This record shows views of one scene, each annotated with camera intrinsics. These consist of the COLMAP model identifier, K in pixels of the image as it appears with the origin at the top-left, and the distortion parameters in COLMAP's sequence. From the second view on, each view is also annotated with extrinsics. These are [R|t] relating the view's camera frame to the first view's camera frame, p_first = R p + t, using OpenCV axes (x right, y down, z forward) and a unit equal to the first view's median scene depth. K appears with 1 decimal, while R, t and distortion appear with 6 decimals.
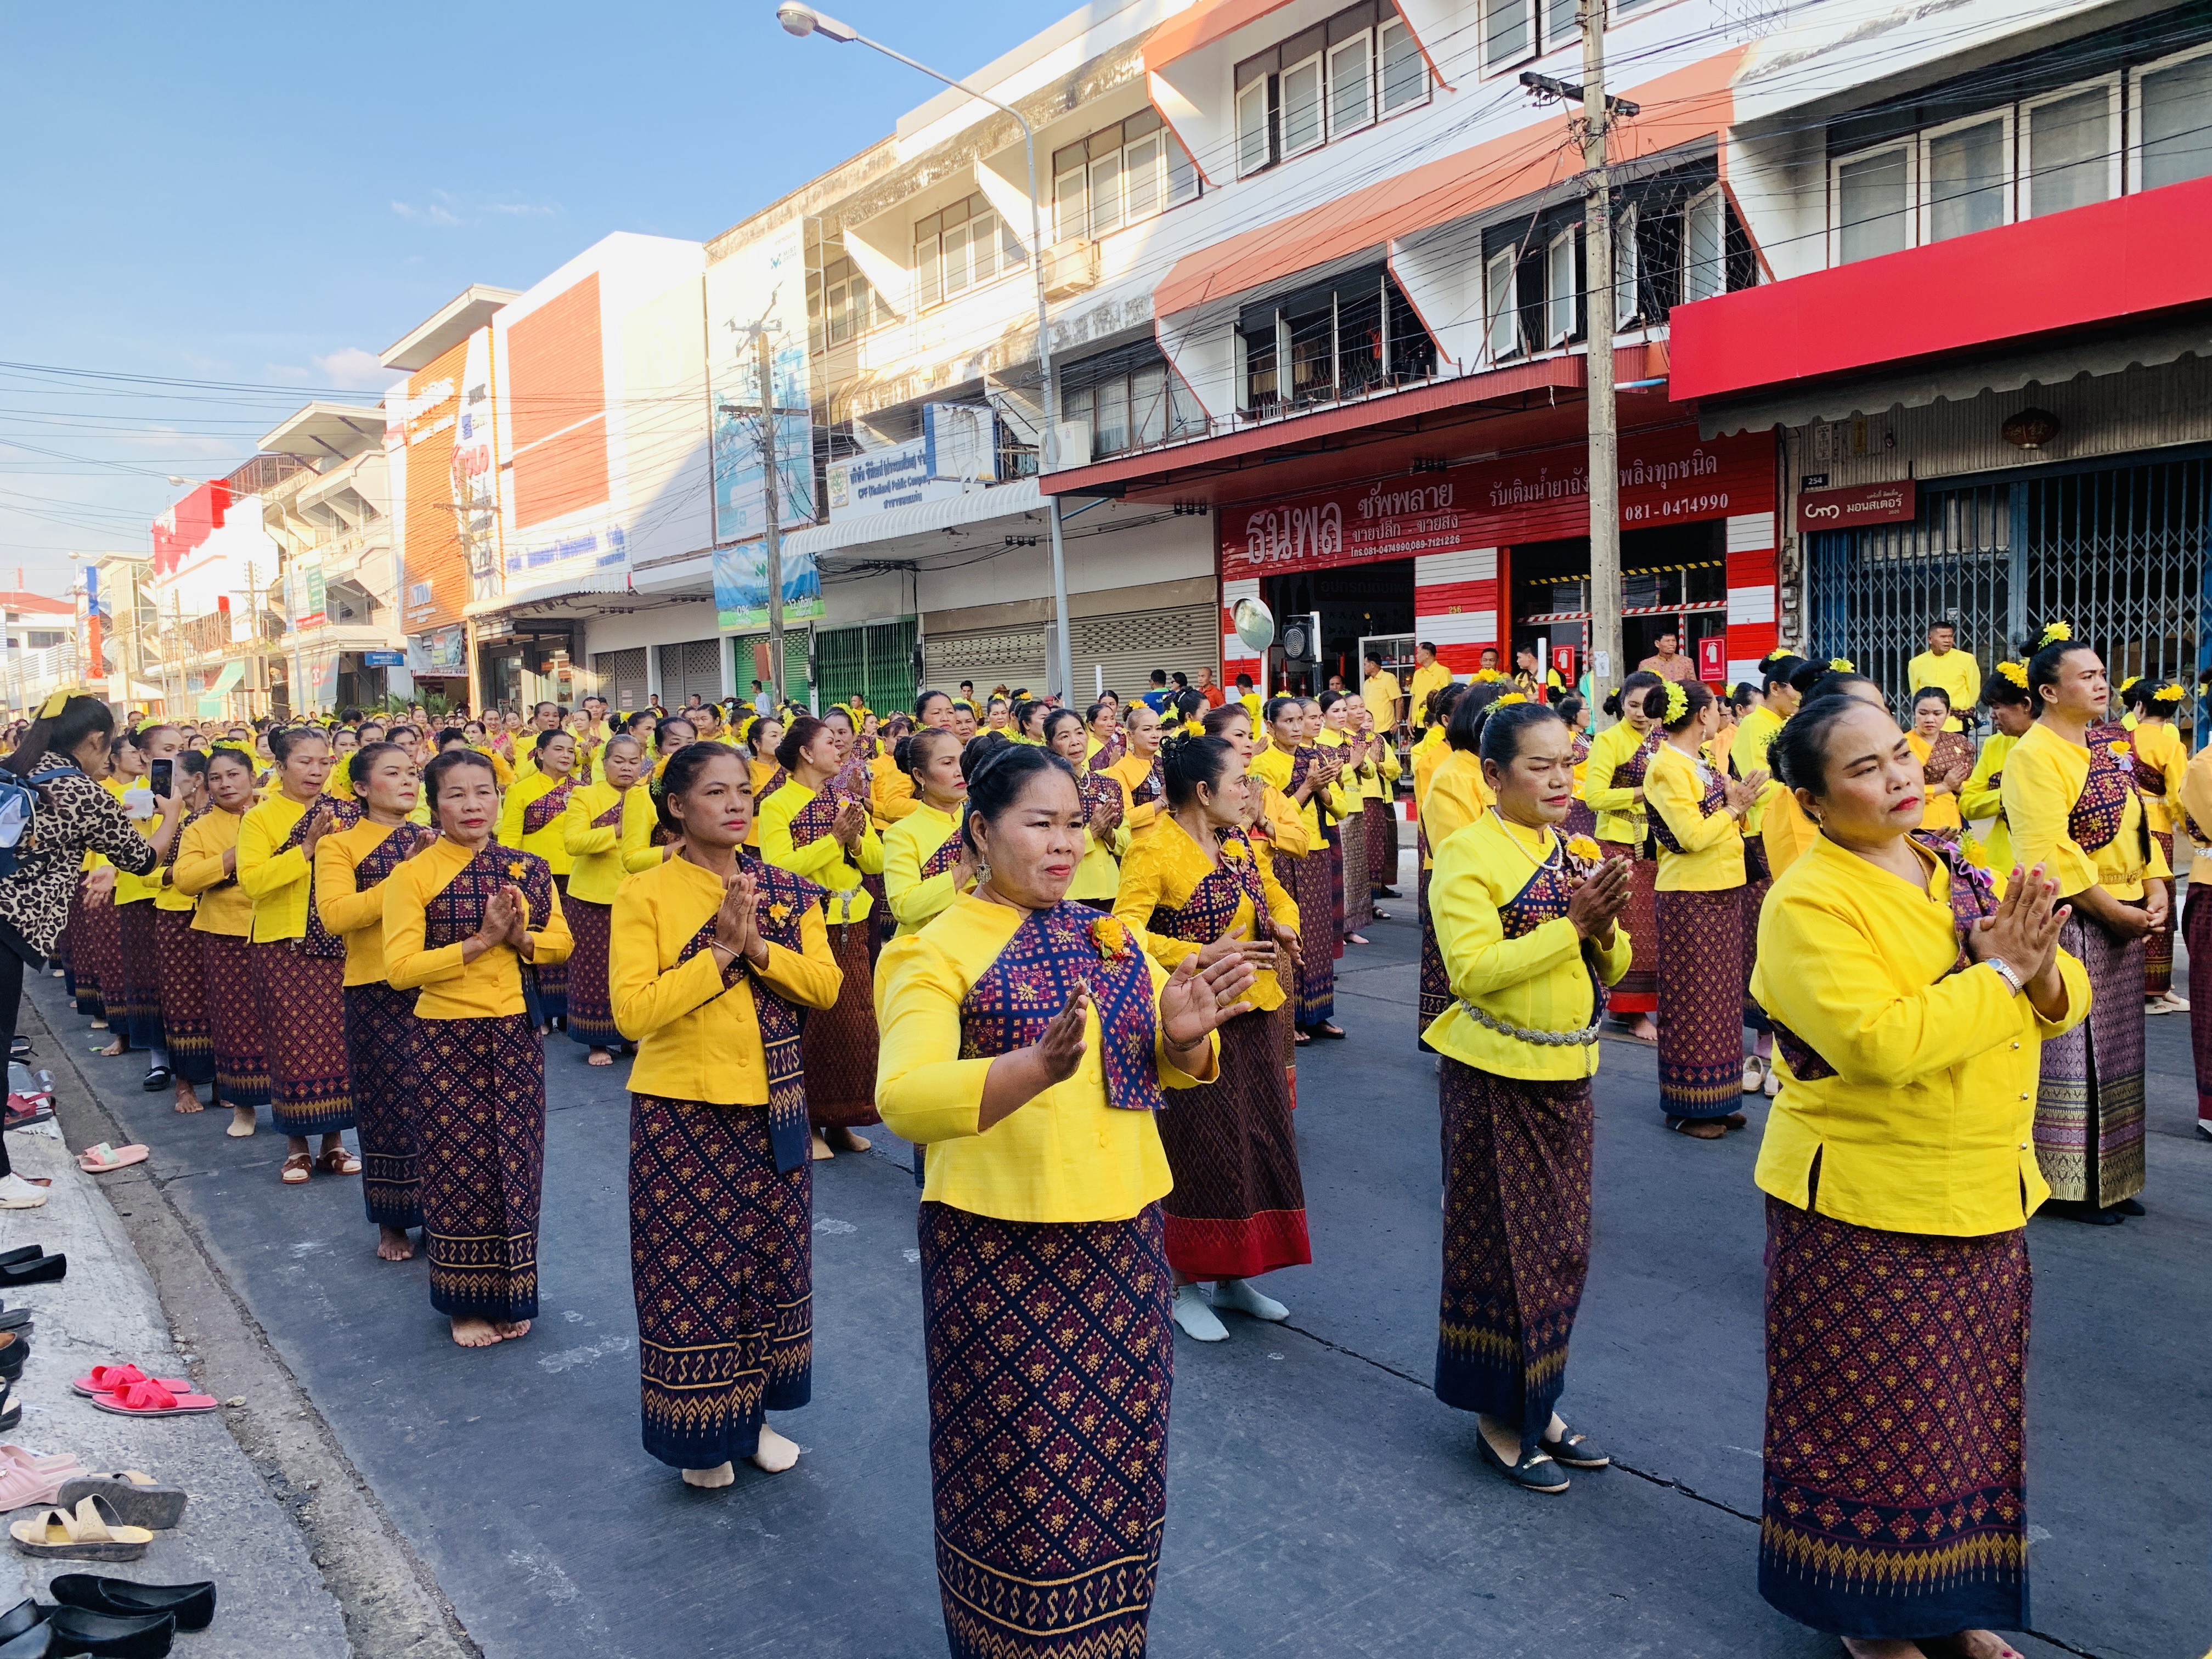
lens RADIAL K [[1660.2, 0, 1098.8], [0, 1660.2, 819.8], [0, 0, 1]] dist [0.027409, -0.029258]
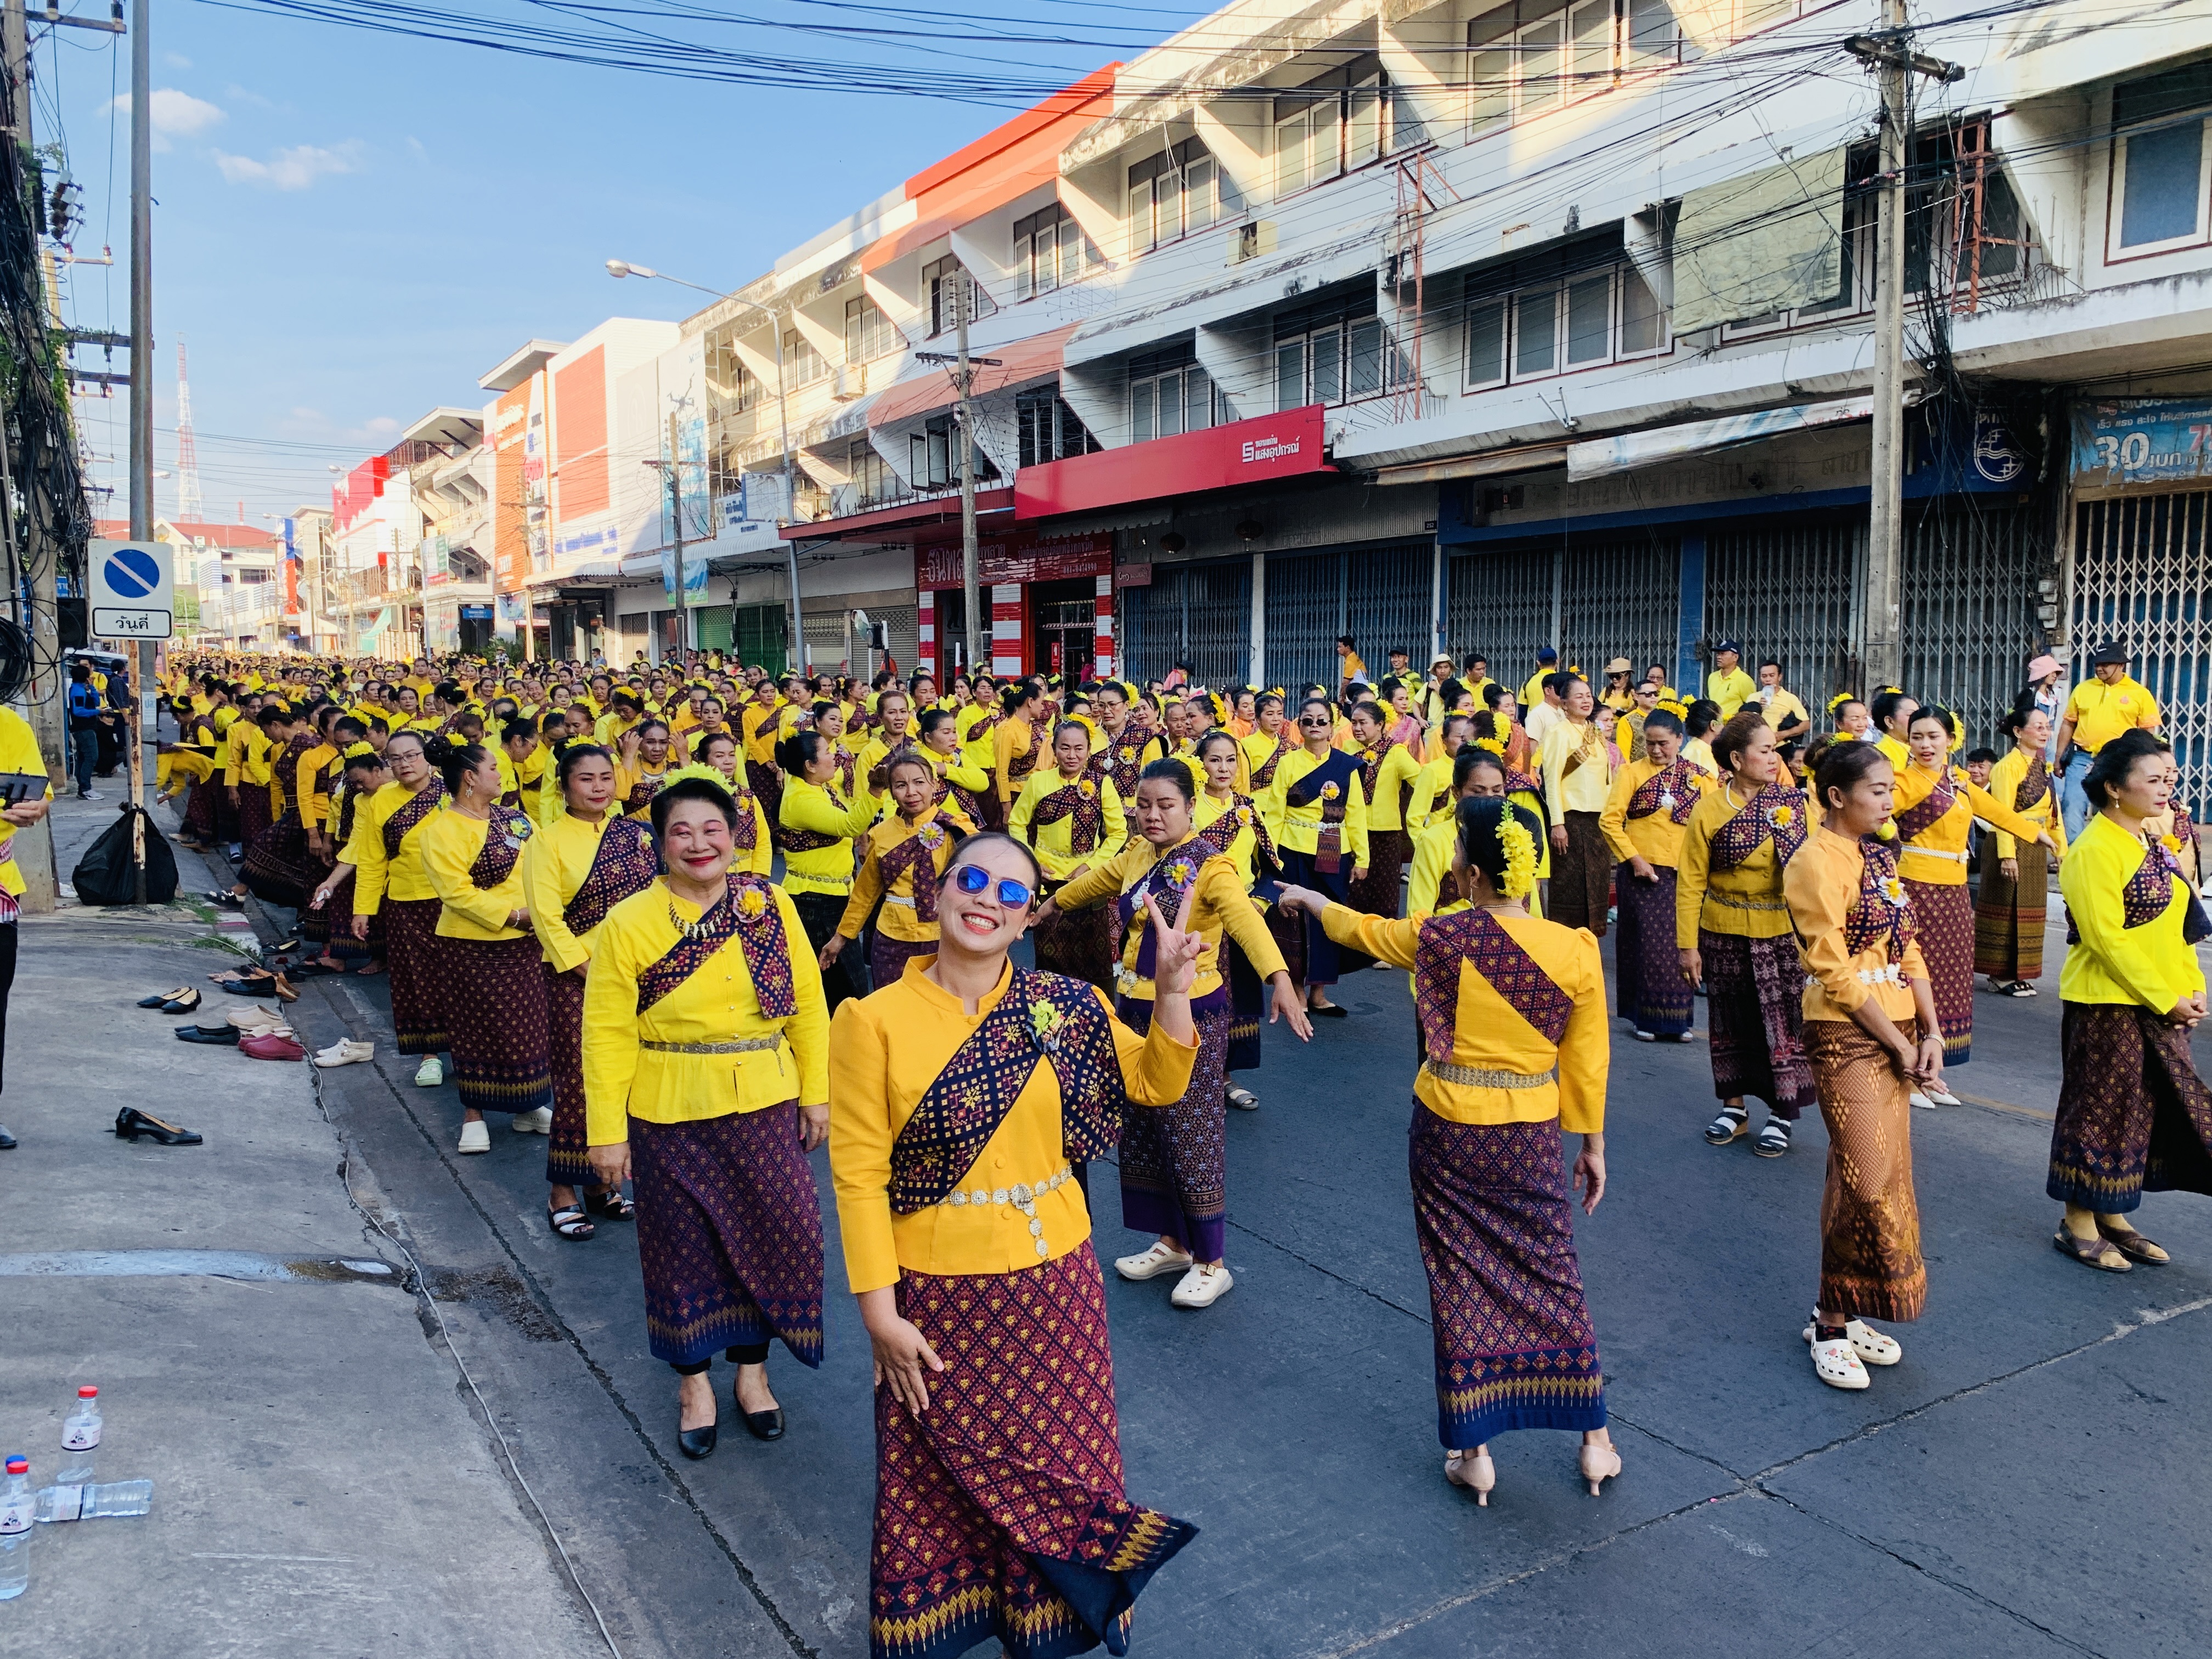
lens RADIAL K [[1667.9, 0, 1164.5], [0, 1667.9, 869.6], [0, 0, 1]] dist [-0.005909, -0.003501]
pose [[0.996890, 0.042718, -0.066224, 0.319036], [-0.039058, 0.997688, 0.055618, 0.017390], [0.068447, -0.052858, 0.996253, -0.436541]]
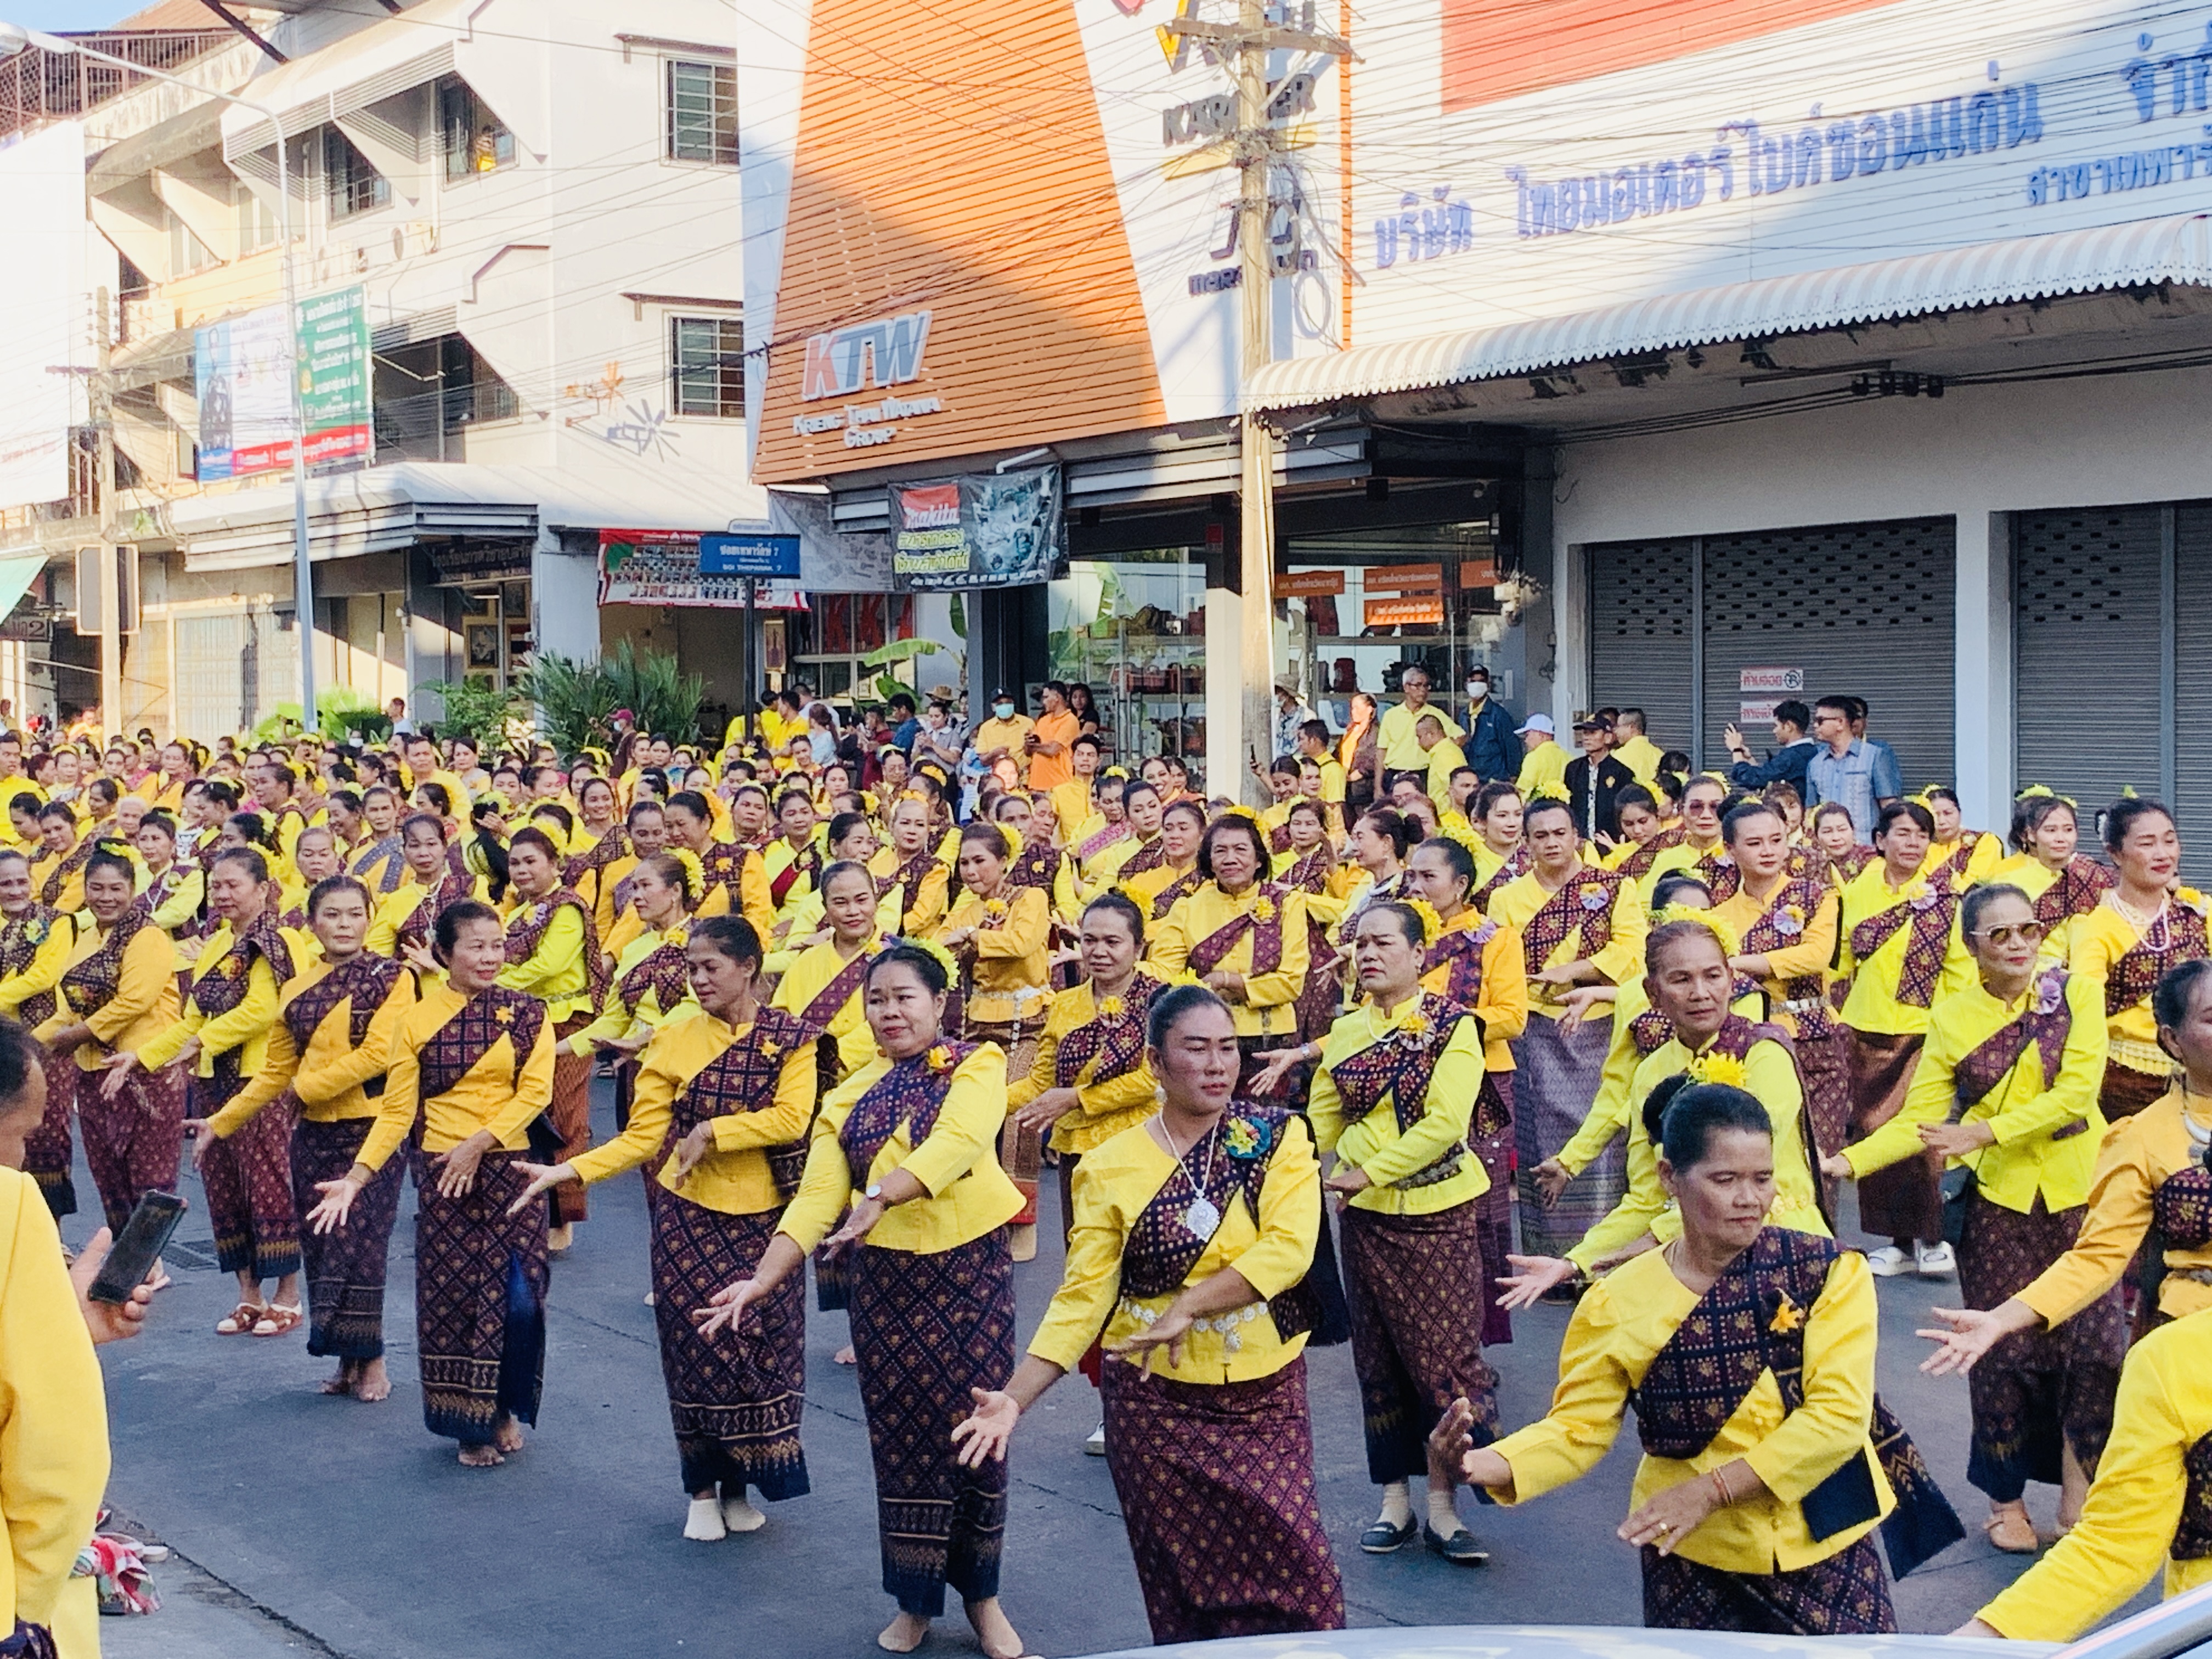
lens RADIAL K [[3305.4, 0, 1104.6], [0, 3305.4, 821.1], [0, 0, 1]] dist [0.112999, 0.021539]
pose [[0.998485, 0.019796, -0.051333, -0.490854], [-0.021278, 0.999368, -0.028471, -0.041184], [0.050737, 0.029520, 0.998276, 0.547319]]
